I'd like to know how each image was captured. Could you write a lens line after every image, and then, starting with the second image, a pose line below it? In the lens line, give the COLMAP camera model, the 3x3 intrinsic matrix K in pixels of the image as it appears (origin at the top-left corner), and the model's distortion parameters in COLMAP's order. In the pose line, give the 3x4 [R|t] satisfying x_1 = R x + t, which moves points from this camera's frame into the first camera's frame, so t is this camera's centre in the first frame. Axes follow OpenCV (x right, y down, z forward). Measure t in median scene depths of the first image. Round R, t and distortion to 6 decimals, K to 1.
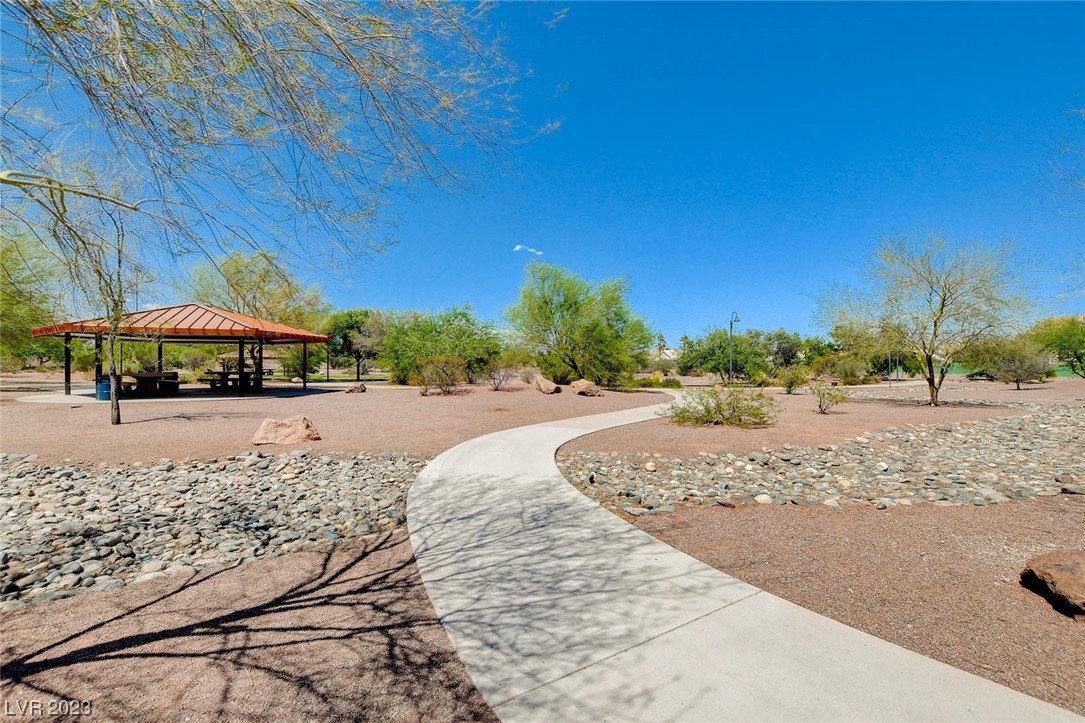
lens RADIAL K [[471.2, 0, 542.5], [0, 471.2, 361.5], [0, 0, 1]] dist [-0.016931, -0.000055]
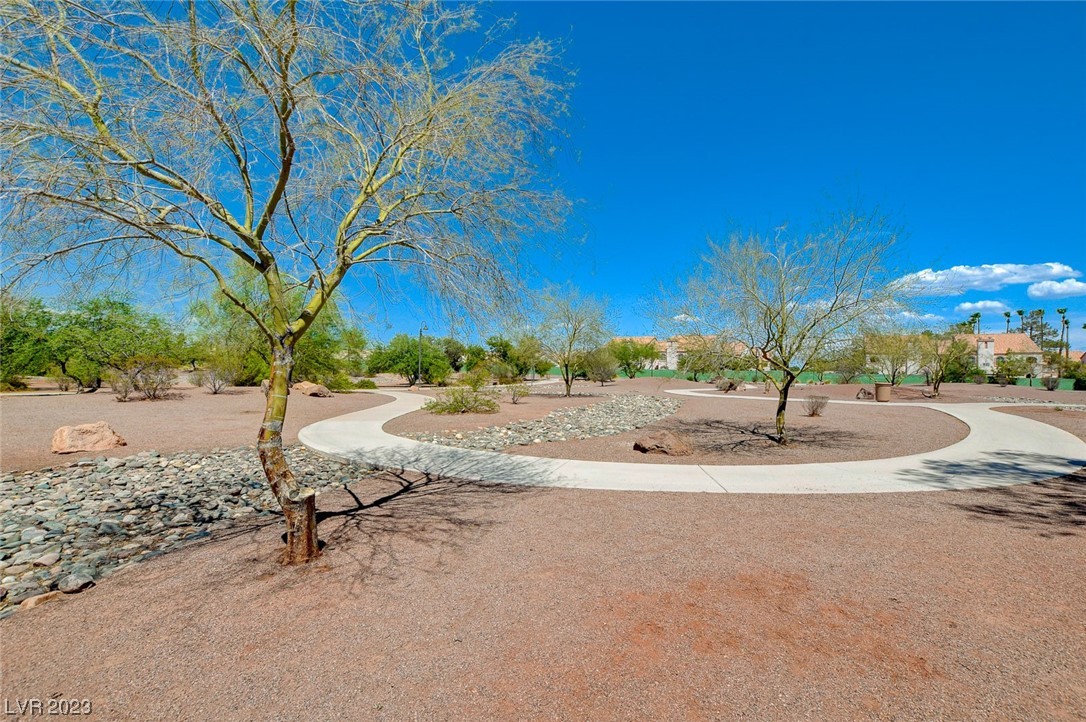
lens RADIAL K [[471.6, 0, 543.0], [0, 471.6, 361.0], [0, 0, 1]] dist [-0.016931, -0.000055]
pose [[0.773659, 0.019969, 0.633288, -0.204580], [-0.018542, 0.999789, -0.008874, -0.008412], [-0.633331, -0.004877, 0.773866, -0.149173]]
